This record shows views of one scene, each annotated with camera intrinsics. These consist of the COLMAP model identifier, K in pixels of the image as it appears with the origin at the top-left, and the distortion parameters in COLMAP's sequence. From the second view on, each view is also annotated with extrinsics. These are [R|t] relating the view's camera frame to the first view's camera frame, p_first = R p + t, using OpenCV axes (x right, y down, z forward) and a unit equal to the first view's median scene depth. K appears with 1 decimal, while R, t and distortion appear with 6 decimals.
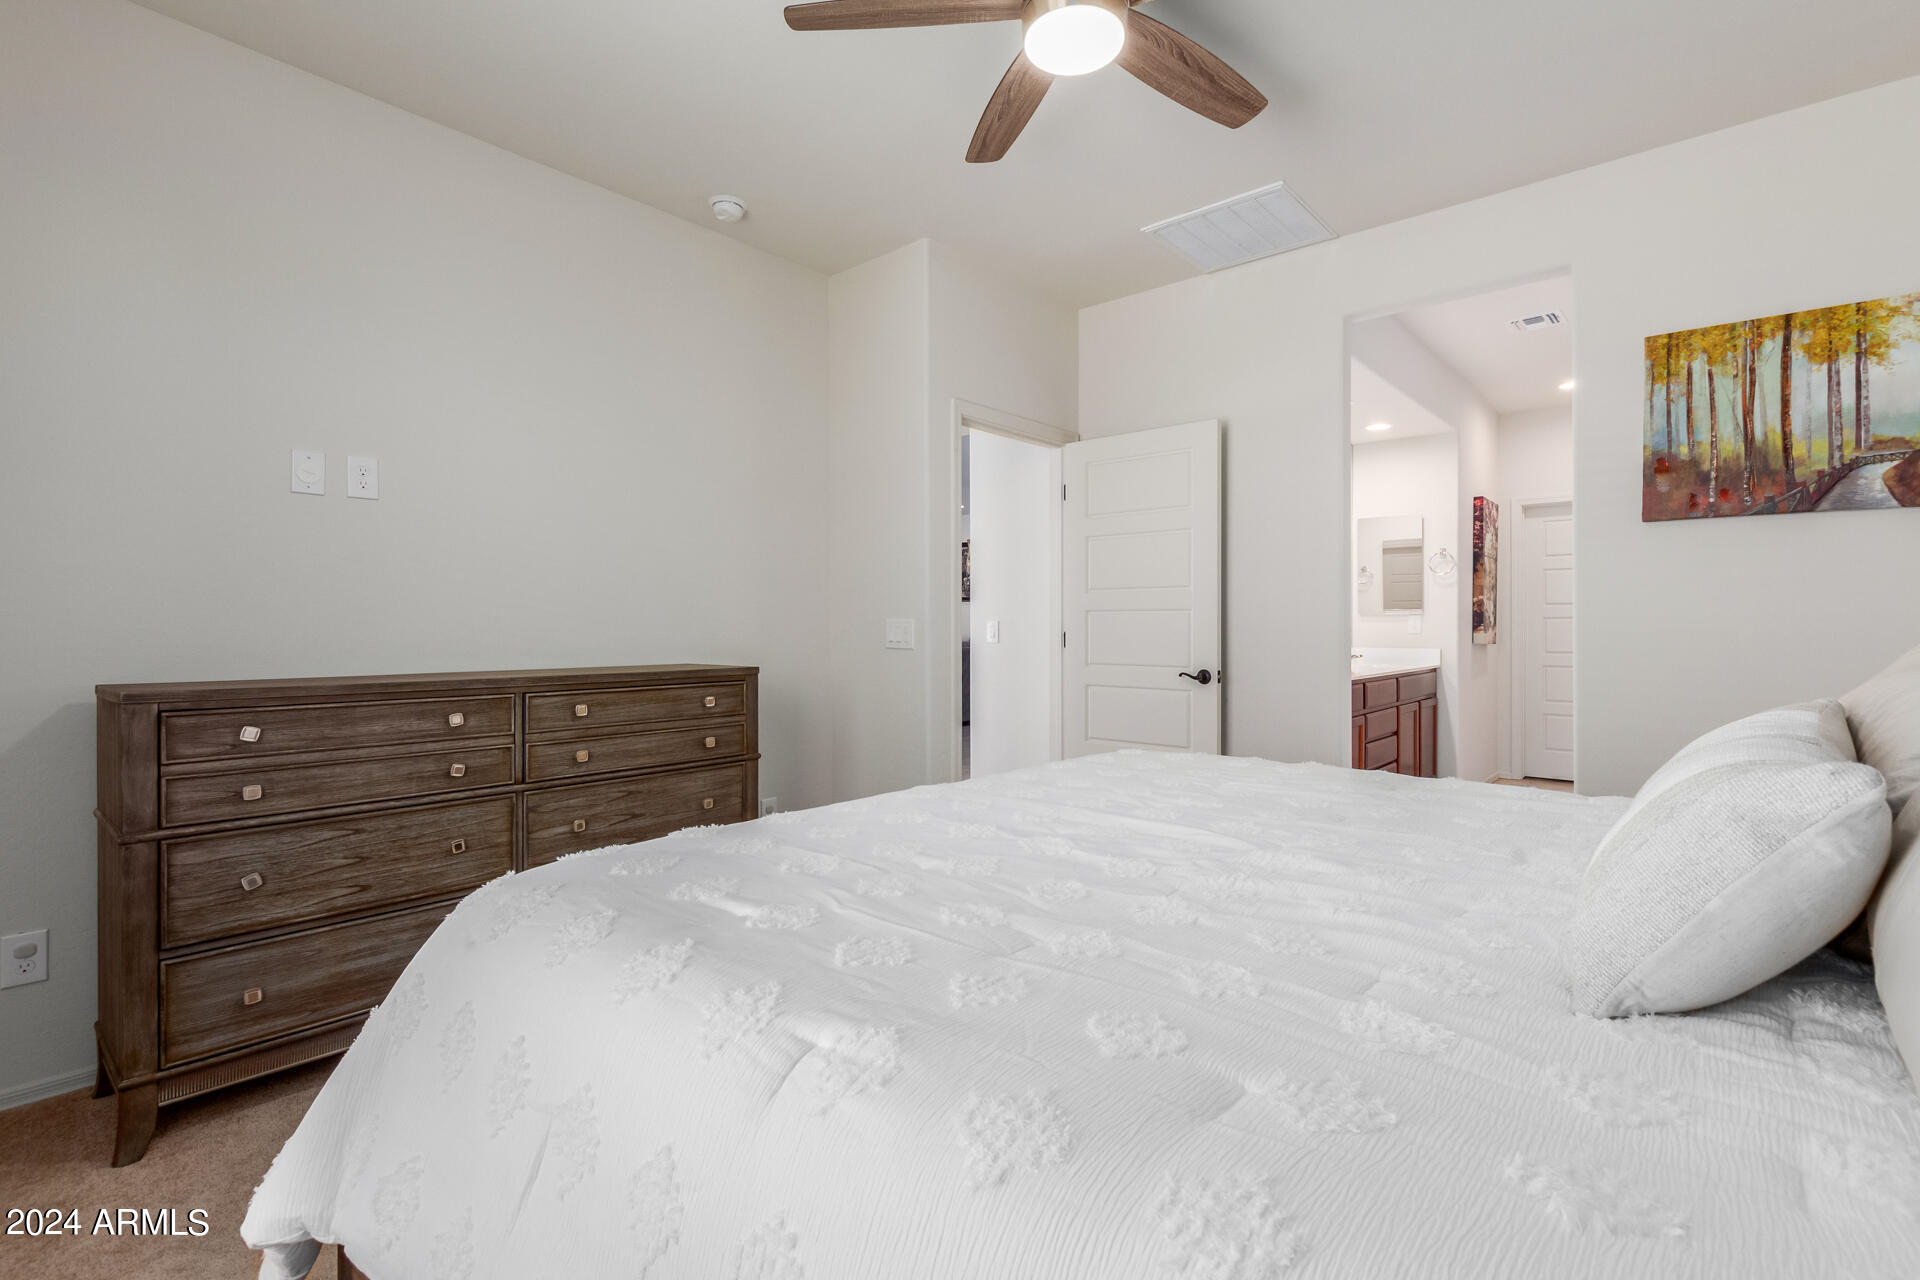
lens RADIAL K [[902.5, 0, 962.3], [0, 902.5, 627.7], [0, 0, 1]] dist [0.006813, -0.002082]
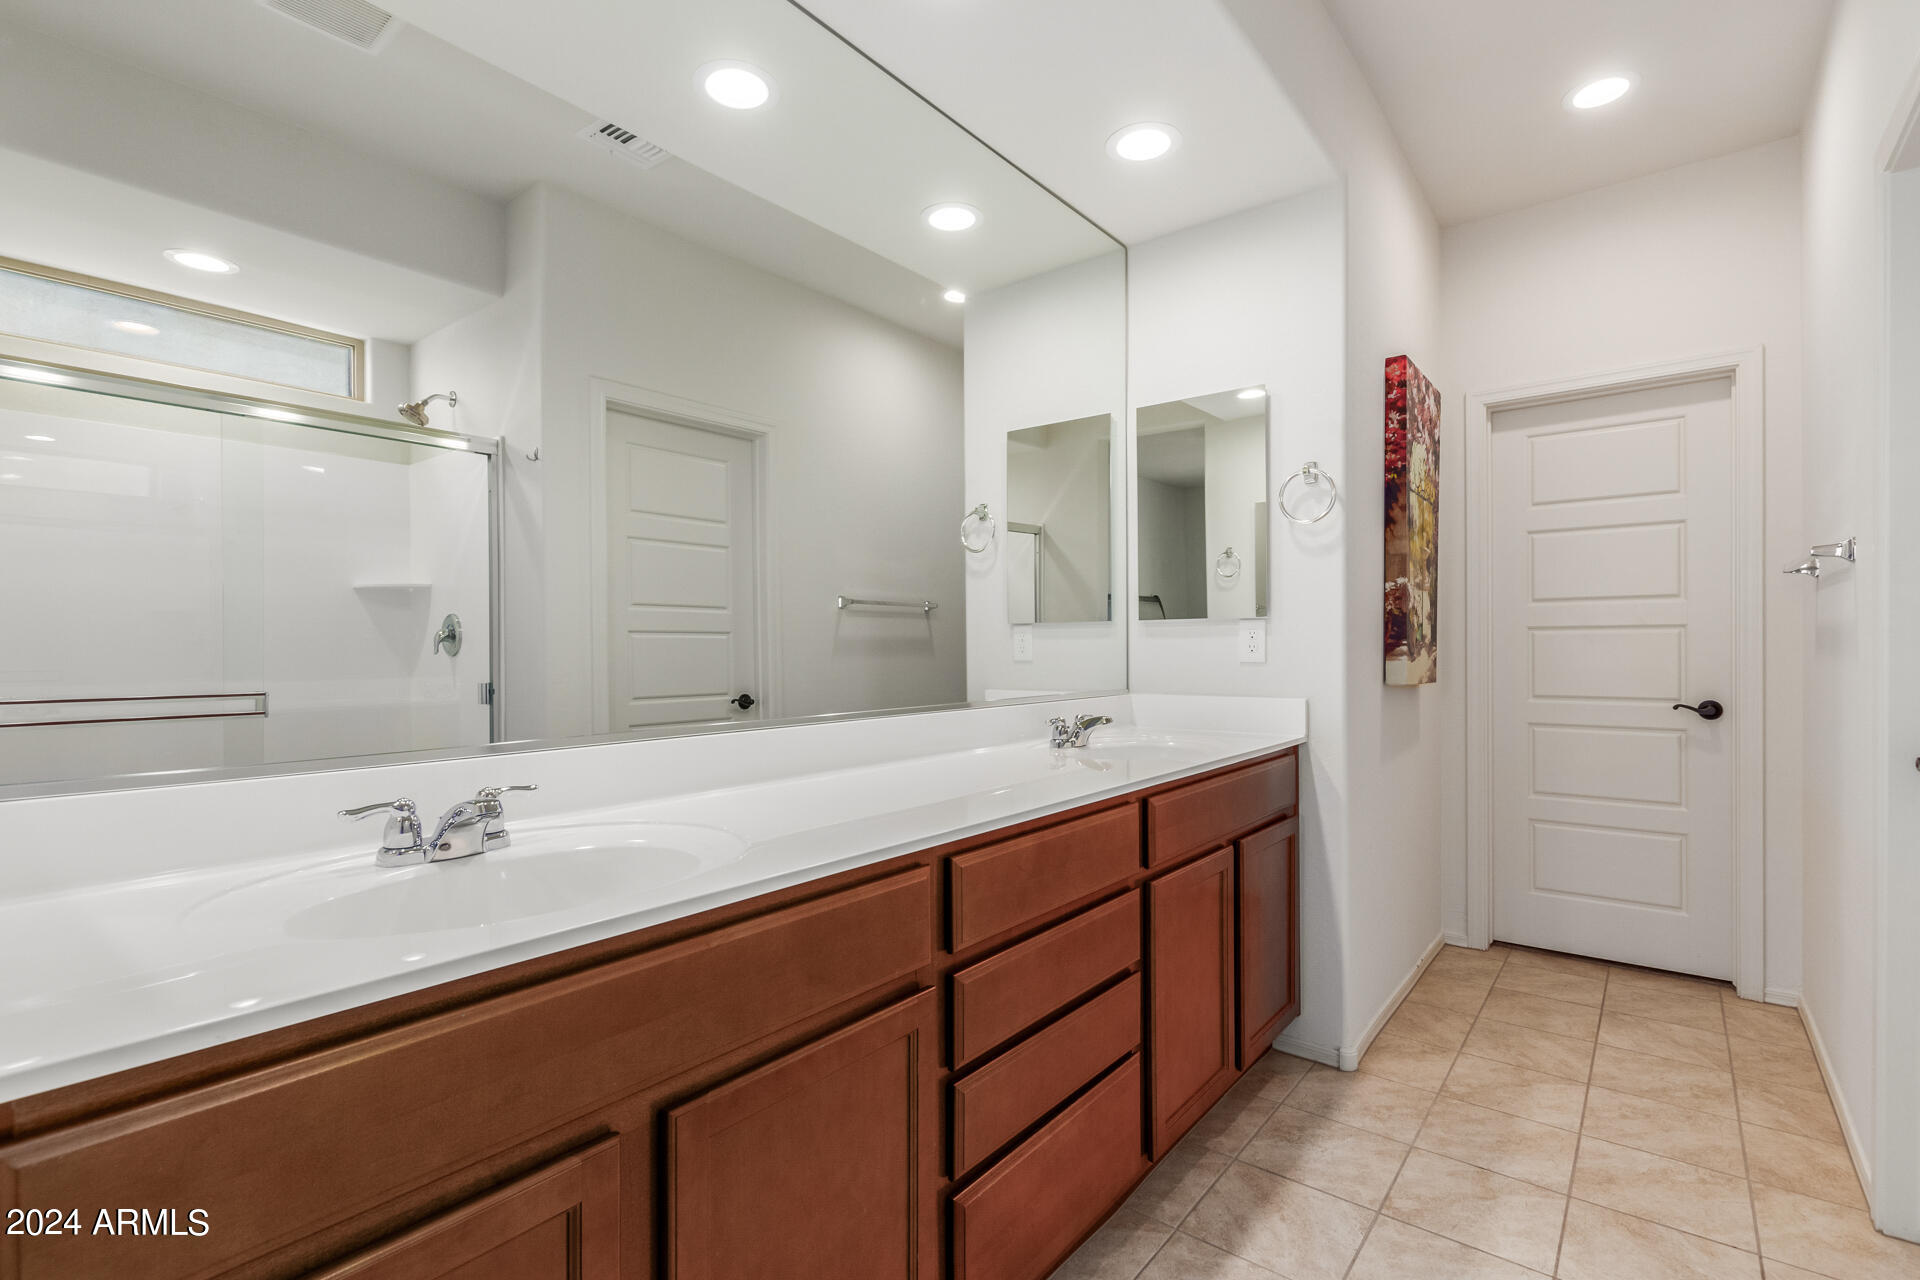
lens RADIAL K [[902.5, 0, 960.7], [0, 902.5, 649.1], [0, 0, 1]] dist [0.006813, -0.002082]
pose [[0.999067, -0.007446, 0.042540, 0.335020], [0.007305, 0.999967, 0.003464, -0.003233], [-0.042564, -0.003150, 0.999089, 0.560541]]
